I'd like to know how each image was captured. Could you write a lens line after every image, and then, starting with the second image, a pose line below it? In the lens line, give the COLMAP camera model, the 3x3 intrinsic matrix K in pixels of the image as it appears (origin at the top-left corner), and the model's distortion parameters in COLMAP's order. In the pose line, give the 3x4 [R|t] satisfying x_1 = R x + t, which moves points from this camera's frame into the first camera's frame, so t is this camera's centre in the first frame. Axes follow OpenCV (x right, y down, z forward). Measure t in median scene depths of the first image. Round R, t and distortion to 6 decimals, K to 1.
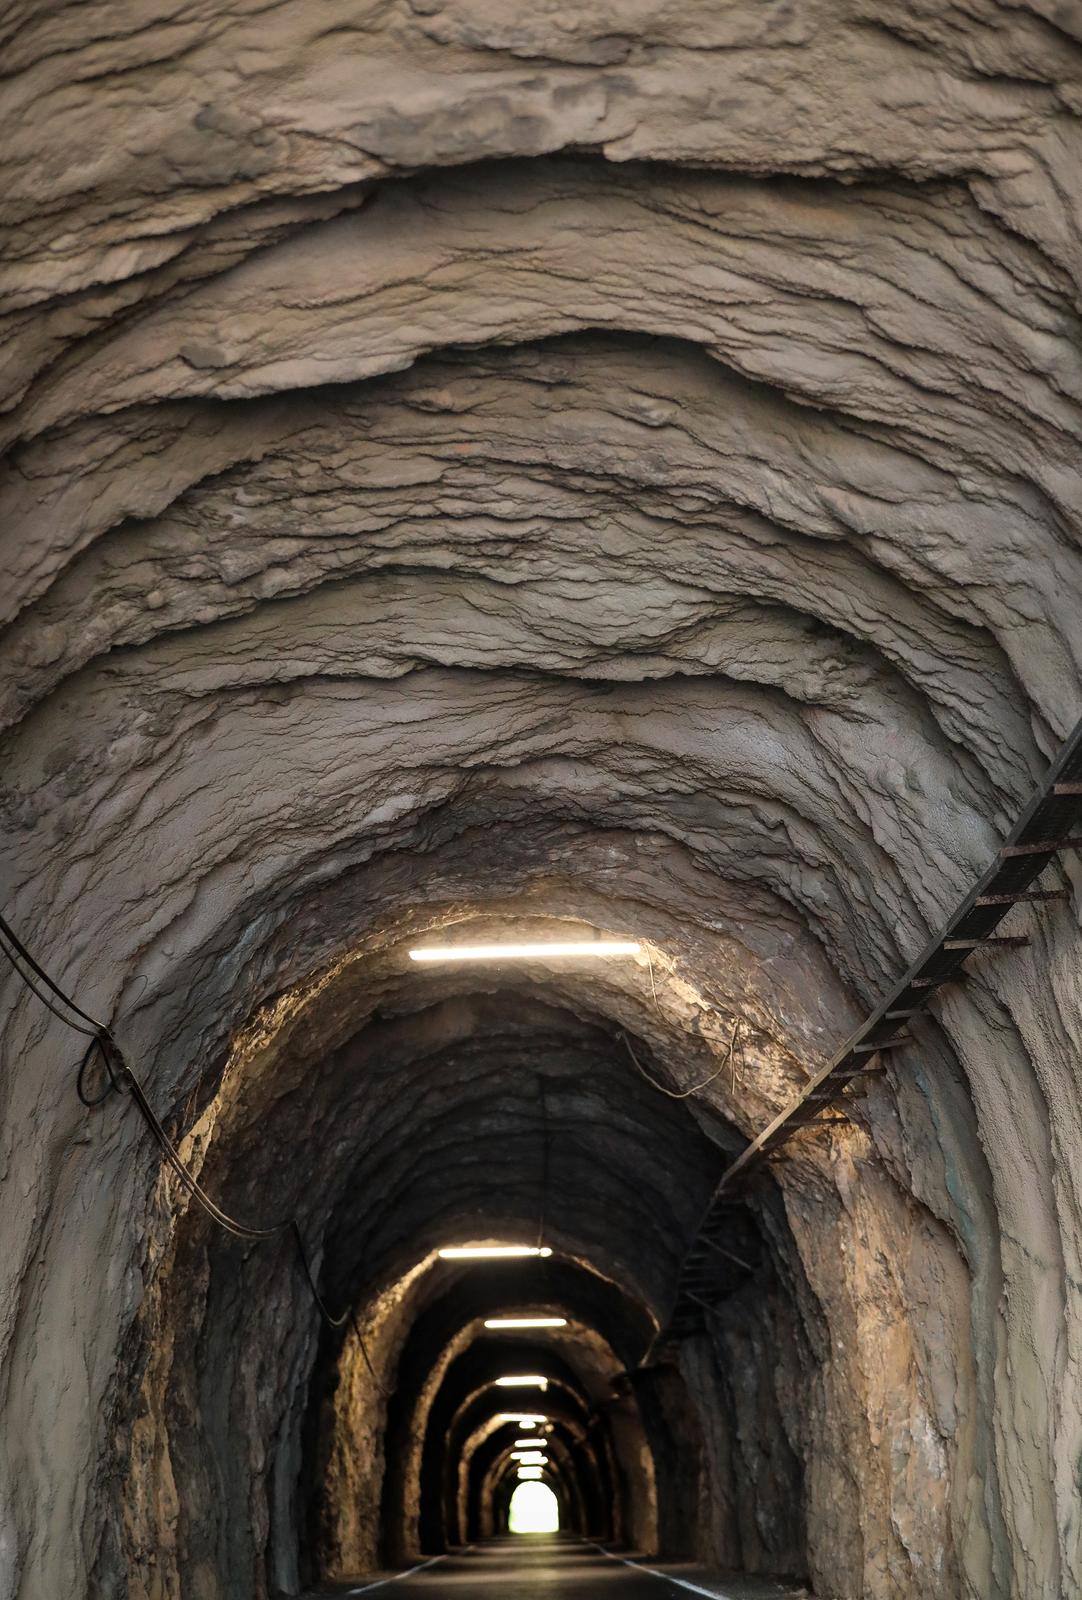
lens RADIAL K [[4736.0, 0, 562.8], [0, 4736.0, 804.1], [0, 0, 1]] dist [-0.127111, 0.750216]
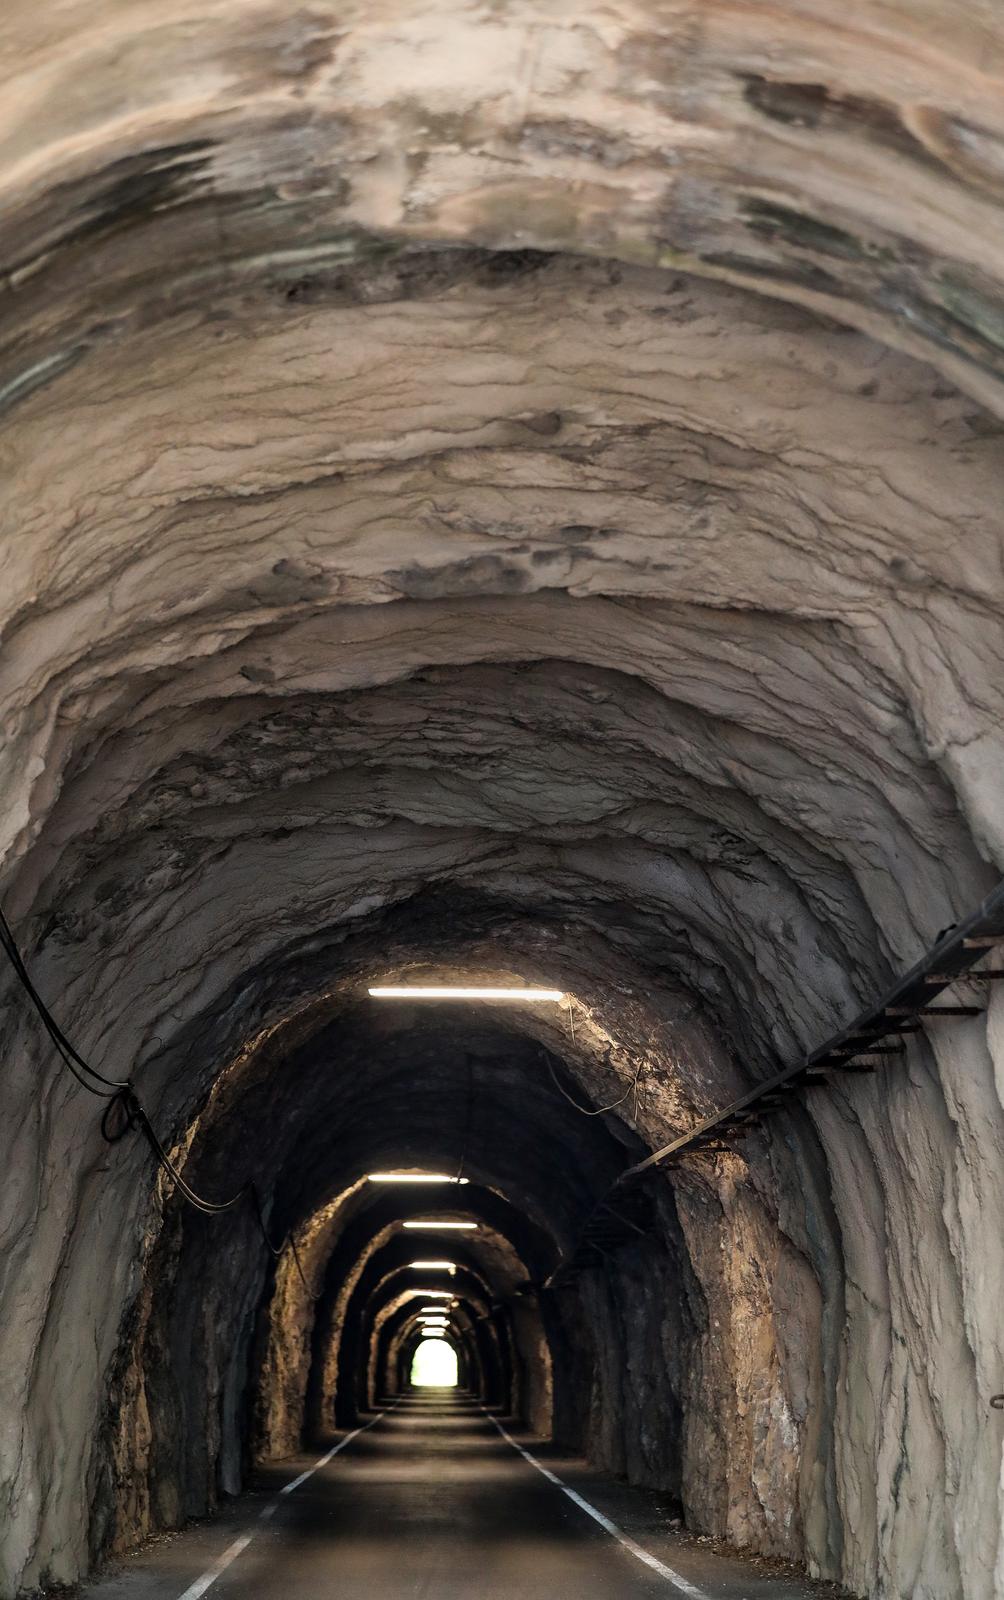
lens RADIAL K [[4739.3, 0, 622.5], [0, 4739.3, 801.9], [0, 0, 1]] dist [-0.244033, 1.166516]
pose [[0.998578, 0.043306, 0.031093, -0.008814], [-0.044509, 0.998243, 0.039103, -0.073997], [-0.029345, -0.040431, 0.998751, -0.211833]]
